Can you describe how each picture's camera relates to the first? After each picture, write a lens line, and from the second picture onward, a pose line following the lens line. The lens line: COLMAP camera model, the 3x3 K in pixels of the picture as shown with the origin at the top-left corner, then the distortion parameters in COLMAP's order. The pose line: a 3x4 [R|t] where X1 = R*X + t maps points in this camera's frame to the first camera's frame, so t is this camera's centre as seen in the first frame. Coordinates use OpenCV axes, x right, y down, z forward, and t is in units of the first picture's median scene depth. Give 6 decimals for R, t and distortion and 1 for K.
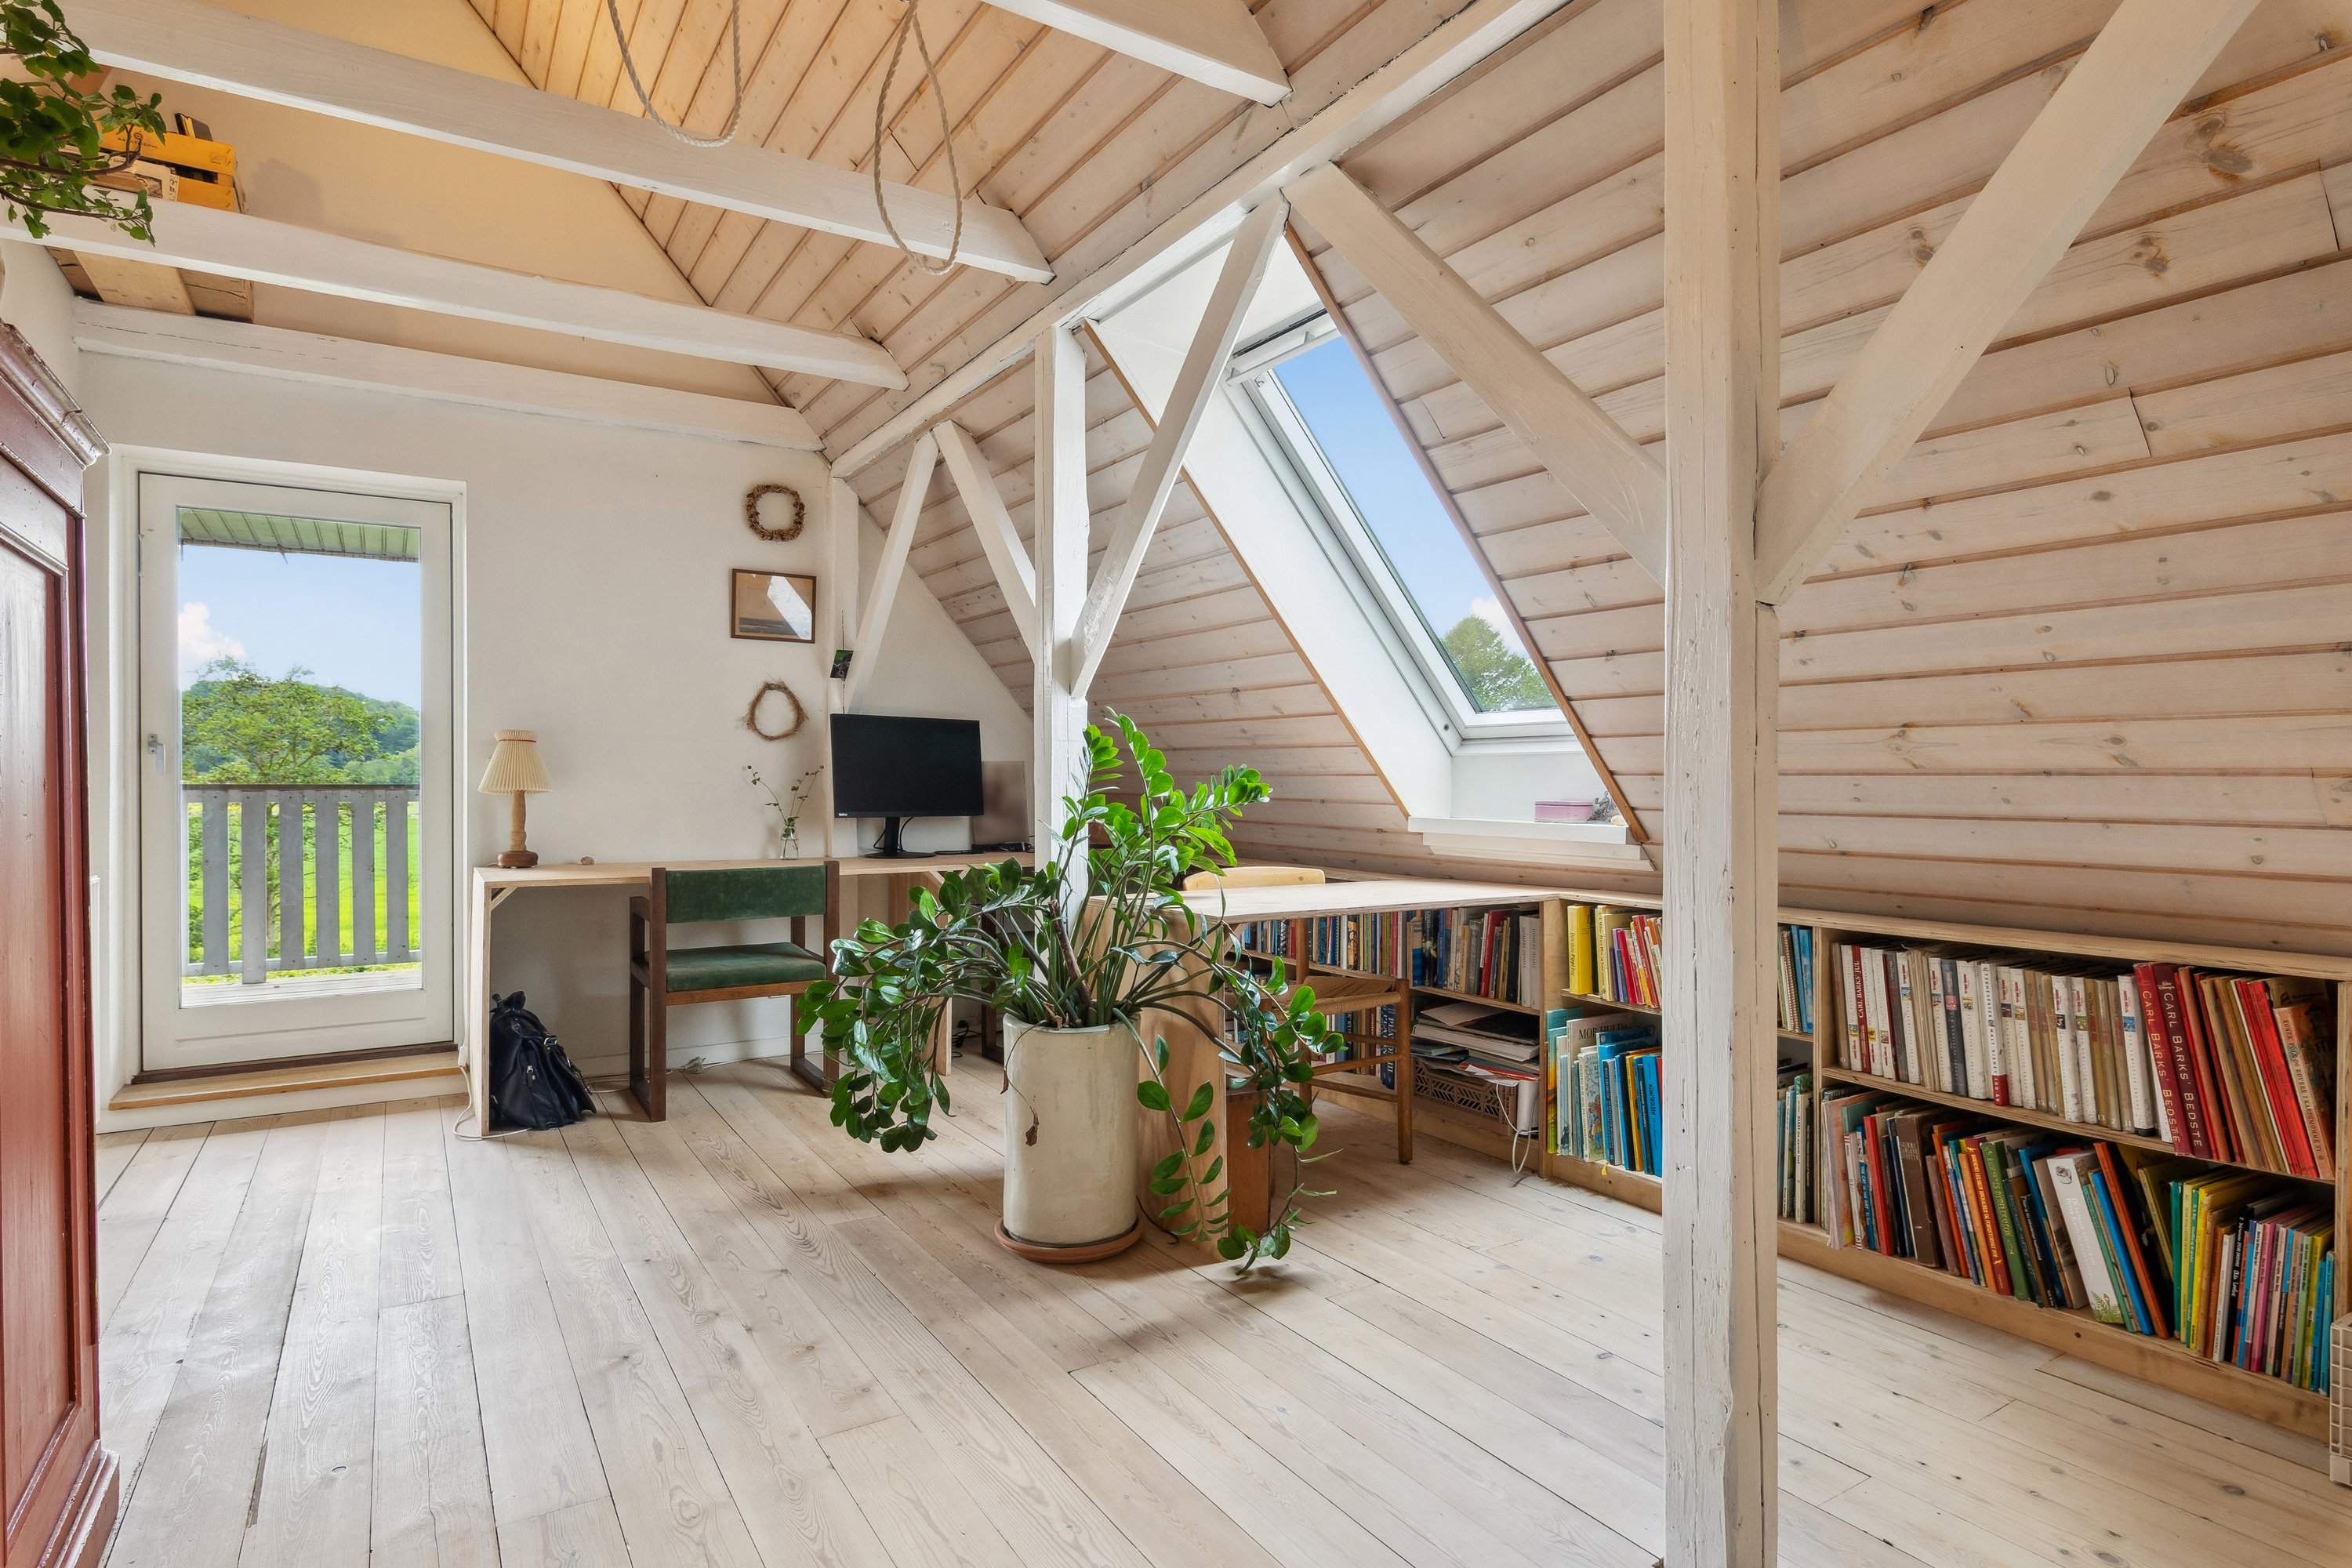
lens RADIAL K [[1268.0, 0, 1189.9], [0, 1268.0, 784.3], [0, 0, 1]] dist [-0.000419, -0.000148]
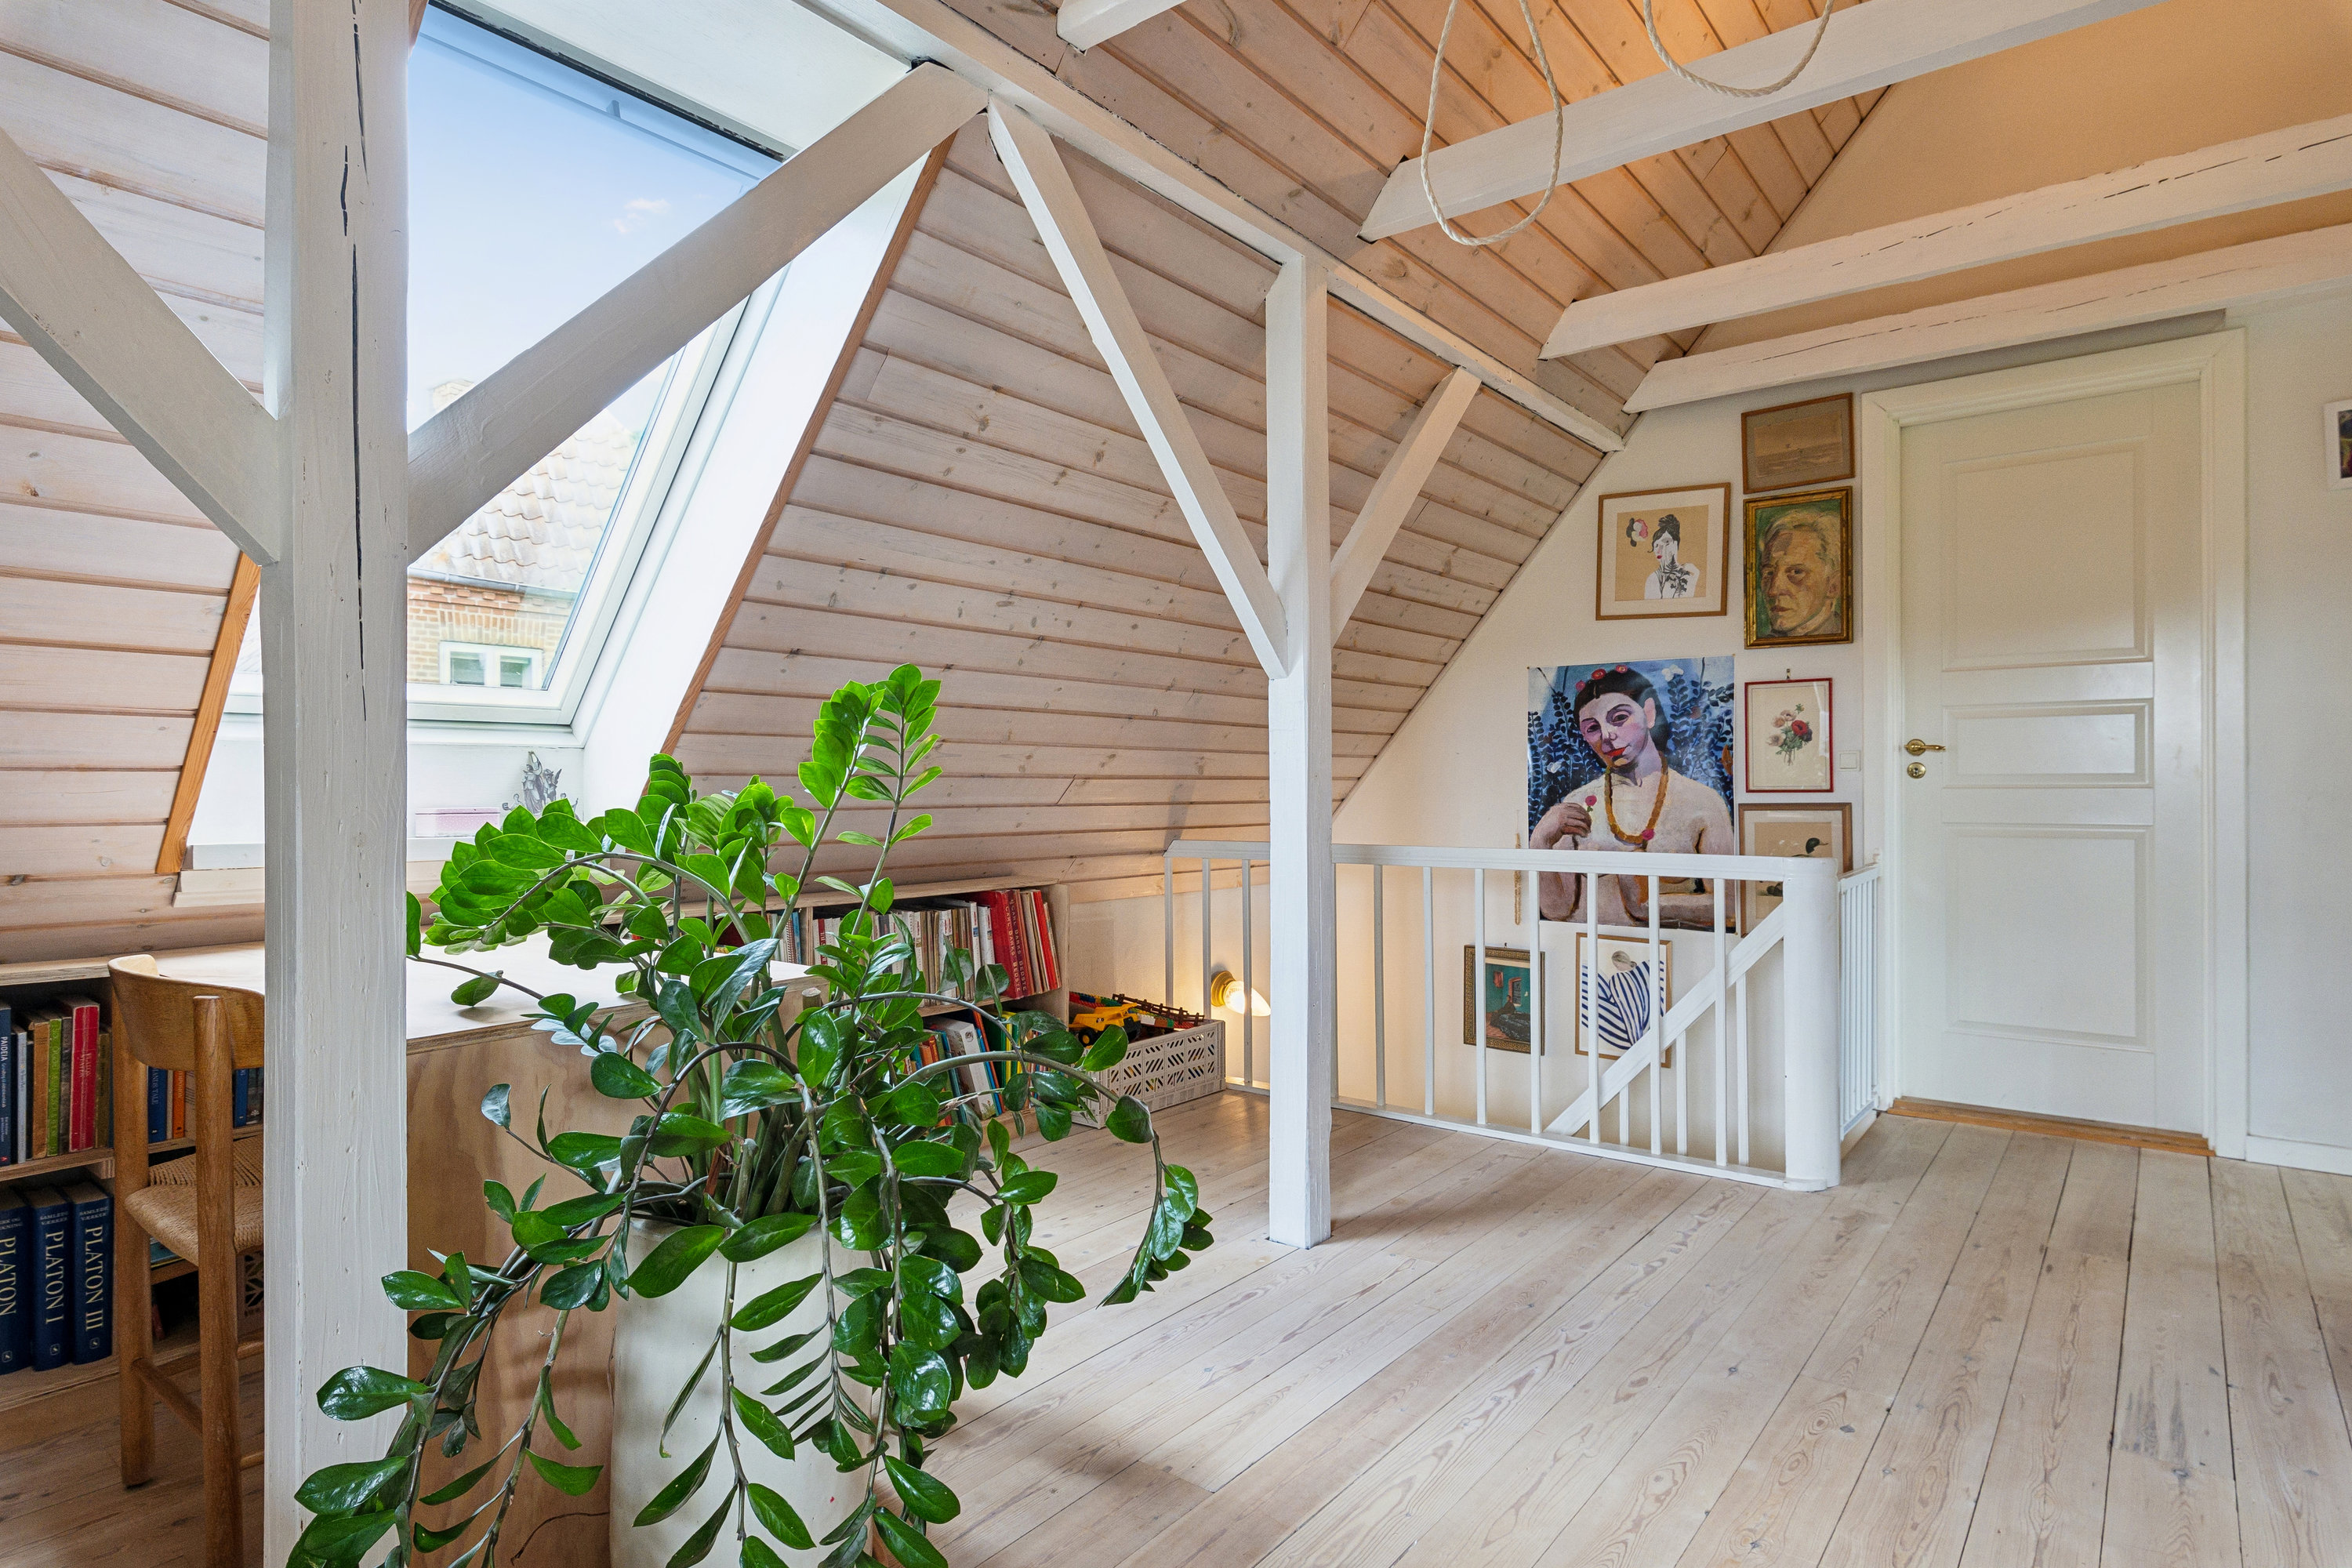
lens RADIAL K [[1268.0, 0, 1189.2], [0, 1268.0, 785.1], [0, 0, 1]] dist [-0.000419, -0.000148]
pose [[-0.346171, 0.002392, 0.938168, -0.878581], [0.006456, 0.999979, -0.000167, 0.003959], [-0.938149, 0.005998, -0.346179, 1.318276]]
